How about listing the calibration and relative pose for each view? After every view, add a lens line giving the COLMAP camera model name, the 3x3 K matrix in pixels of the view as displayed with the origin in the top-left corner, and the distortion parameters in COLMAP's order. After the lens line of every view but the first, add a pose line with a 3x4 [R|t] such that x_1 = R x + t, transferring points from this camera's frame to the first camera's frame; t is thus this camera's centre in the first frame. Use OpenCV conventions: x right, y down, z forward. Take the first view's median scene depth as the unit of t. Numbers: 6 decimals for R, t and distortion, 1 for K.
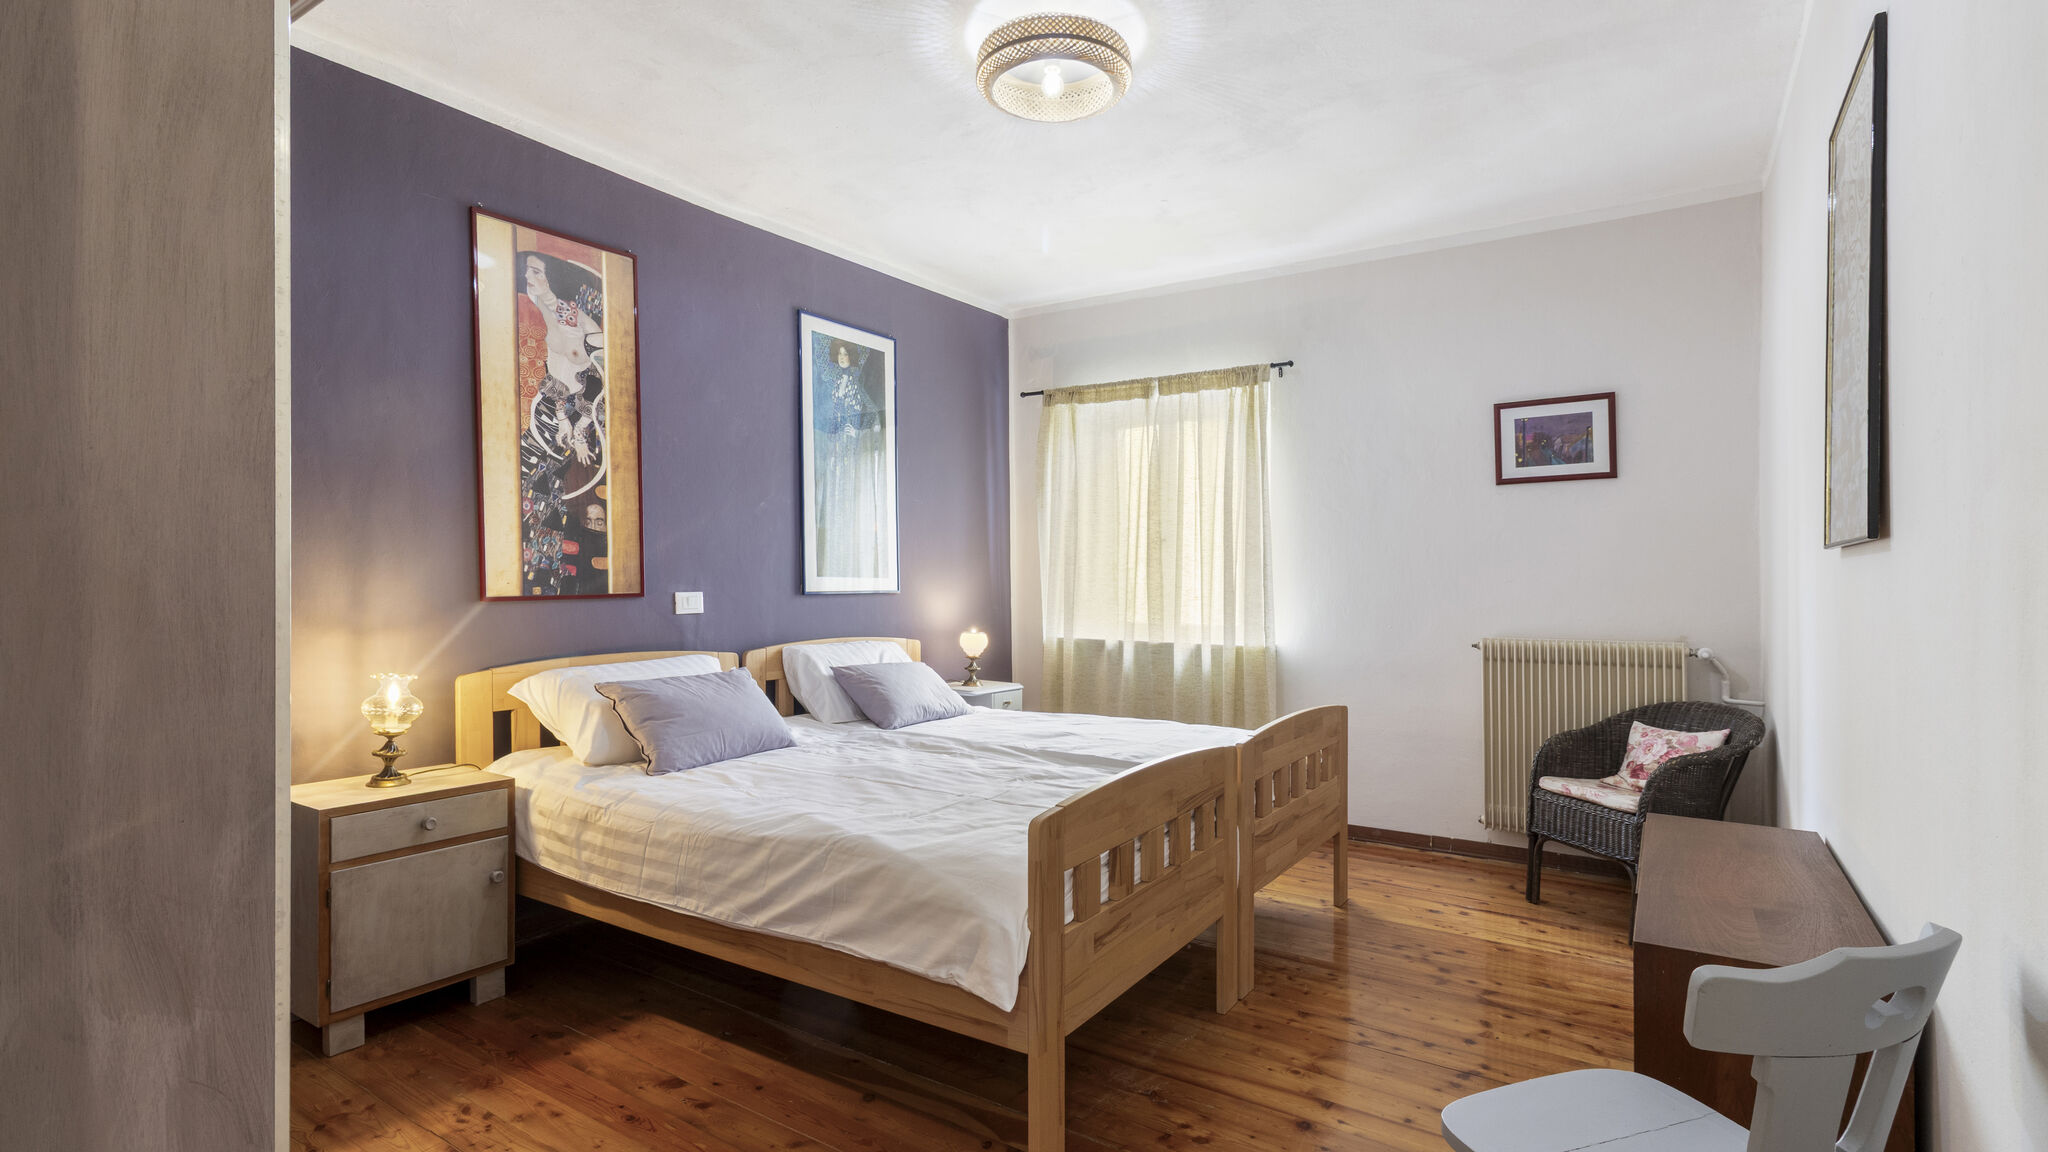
lens RADIAL K [[975.0, 0, 1024.0], [0, 975.0, 576.0], [0, 0, 1]] dist [0.000313, 0.000159]
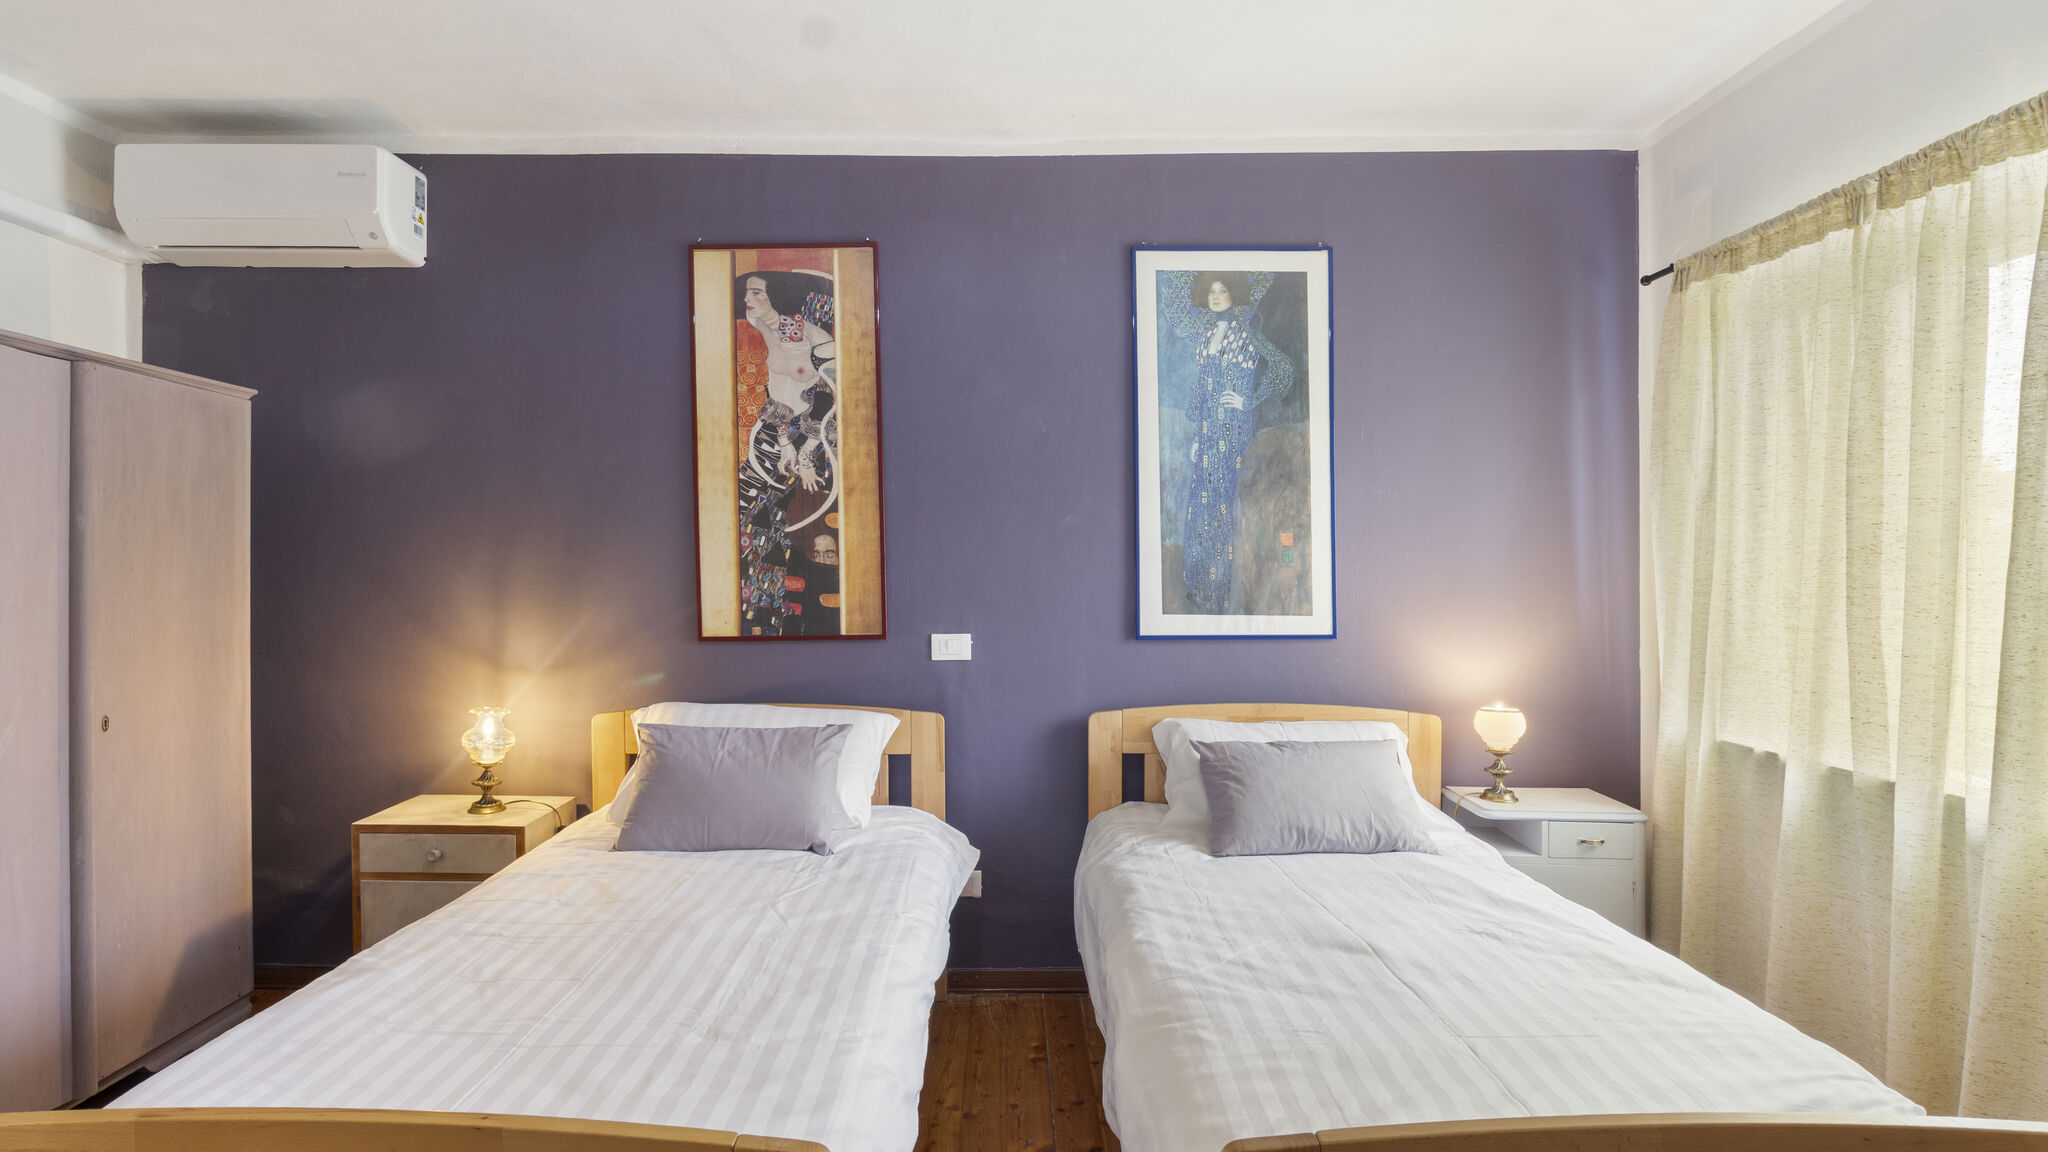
lens RADIAL K [[1065.4, 0, 1019.8], [0, 1065.4, 604.7], [0, 0, 1]] dist [-0.018012, 0.000196]
pose [[0.559194, 0.004008, -0.829027, 0.475504], [0.003570, 0.999967, 0.007243, -0.016049], [0.829029, -0.007010, 0.559161, 0.609006]]
